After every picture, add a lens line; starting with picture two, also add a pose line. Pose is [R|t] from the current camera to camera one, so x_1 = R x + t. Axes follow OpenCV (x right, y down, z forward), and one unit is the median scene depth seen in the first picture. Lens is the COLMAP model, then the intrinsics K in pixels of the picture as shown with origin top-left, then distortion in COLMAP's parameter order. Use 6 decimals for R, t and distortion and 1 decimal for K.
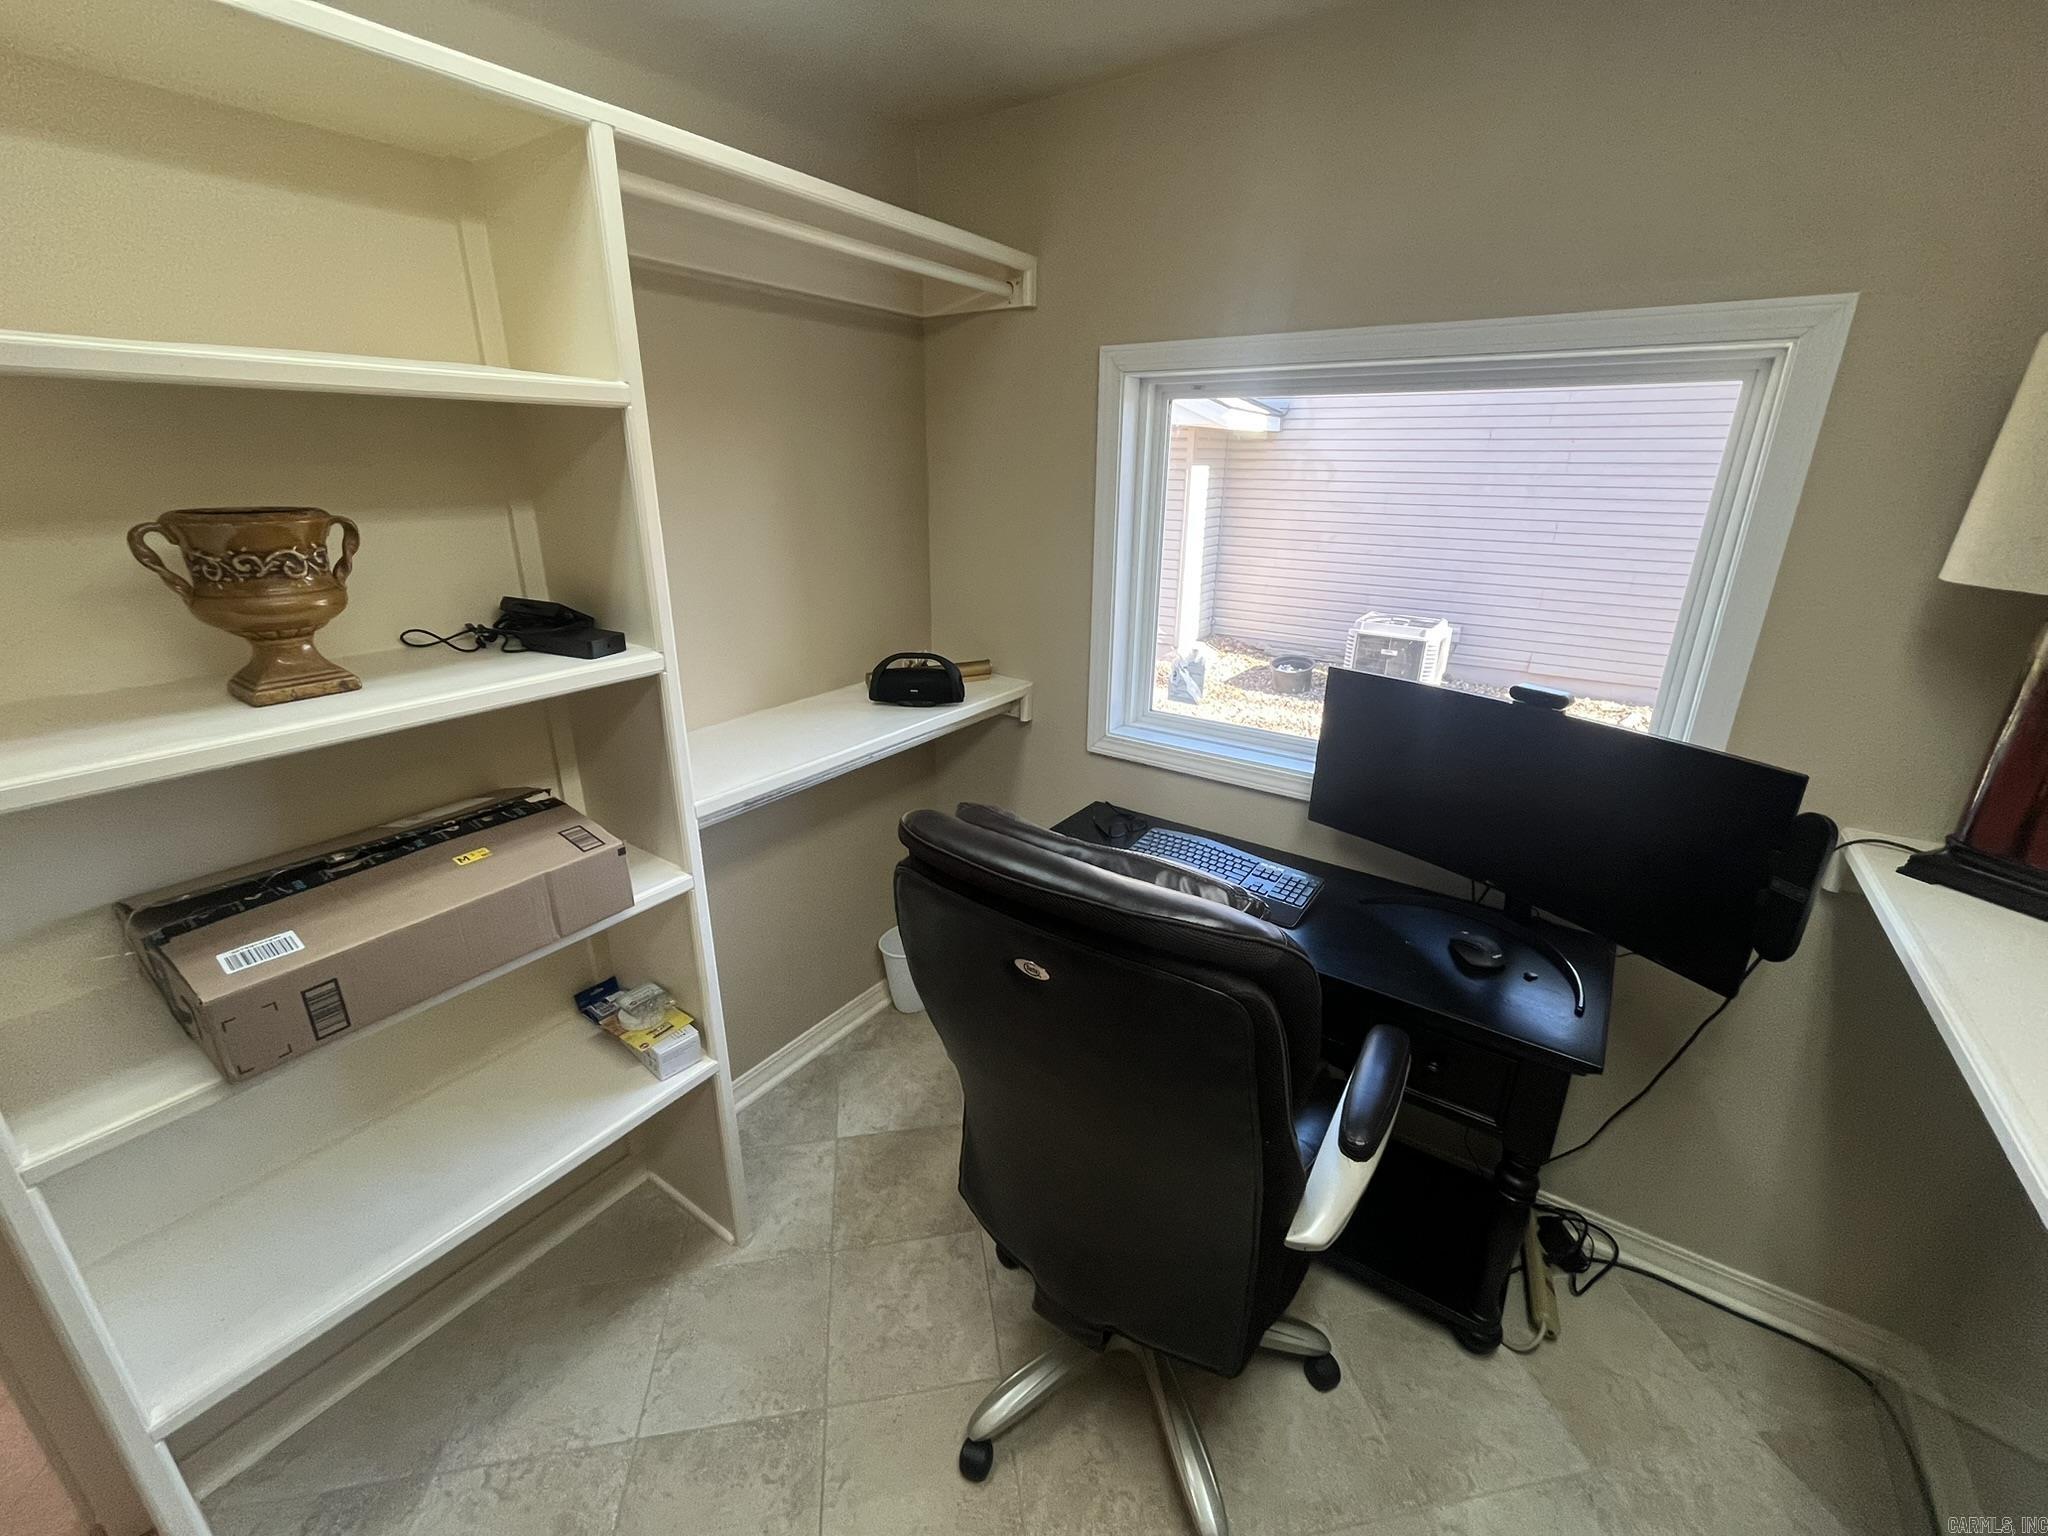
lens RADIAL K [[835.2, 0, 1018.4], [0, 835.2, 757.1], [0, 0, 1]] dist [-0.003409, 0.000066]
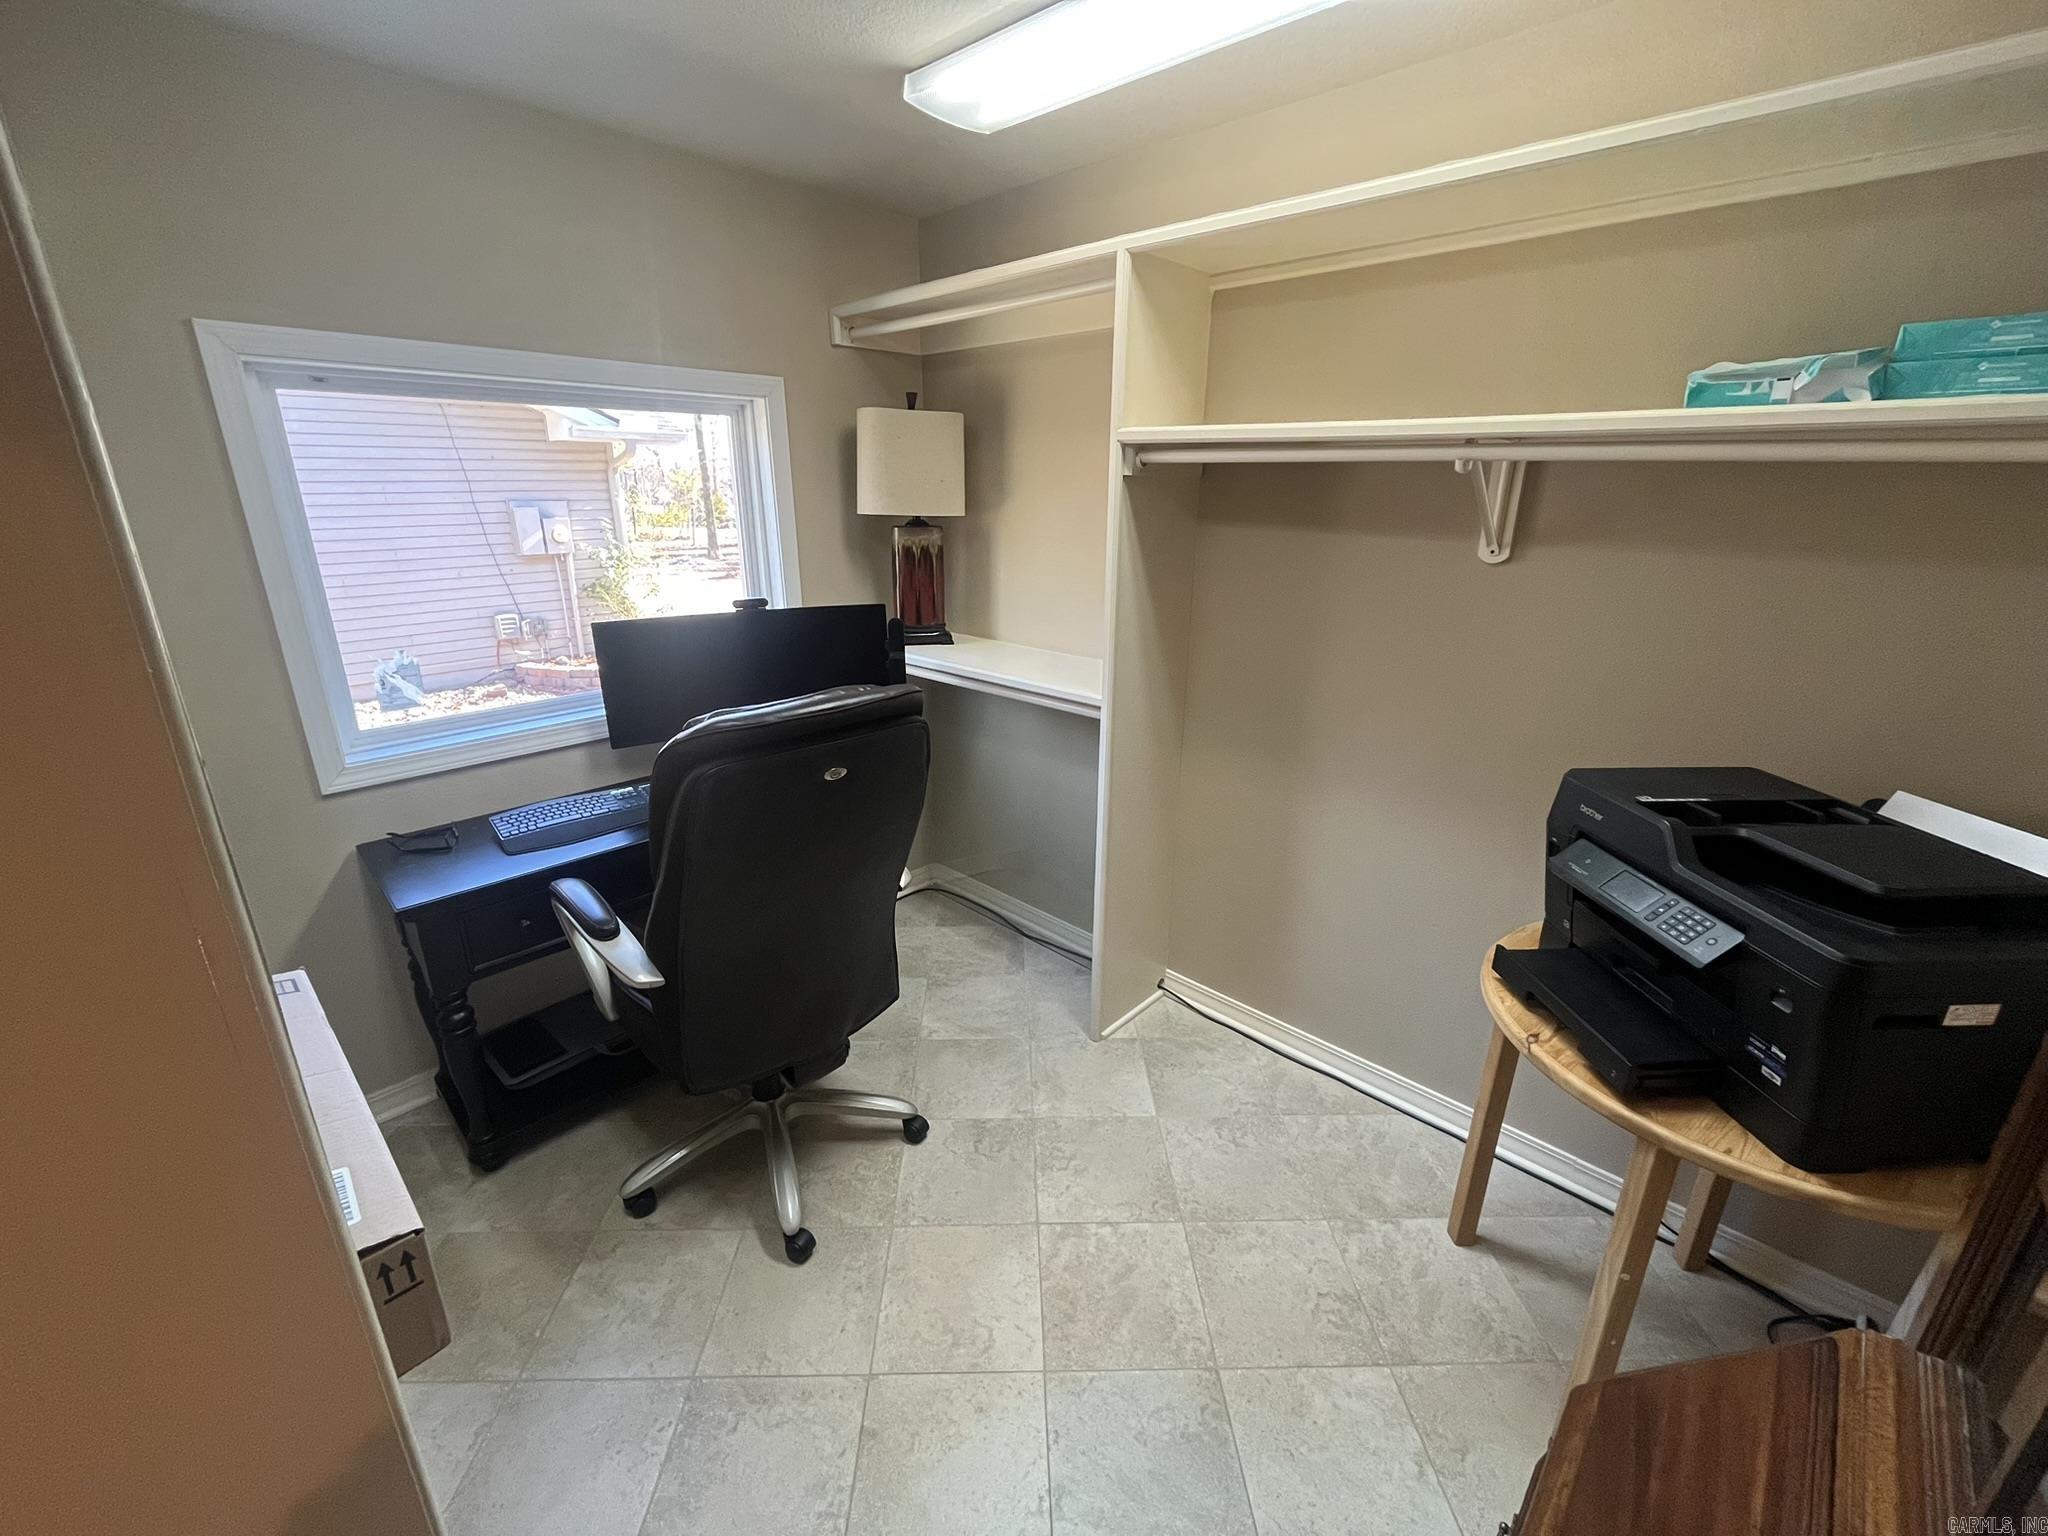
lens RADIAL K [[835.2, 0, 1010.5], [0, 835.2, 761.8], [0, 0, 1]] dist [-0.003409, 0.000066]
pose [[0.159177, -0.321533, 0.933423, -0.798388], [0.326452, 0.909435, 0.257600, -0.038784], [-0.931715, 0.263713, 0.249726, 0.165497]]
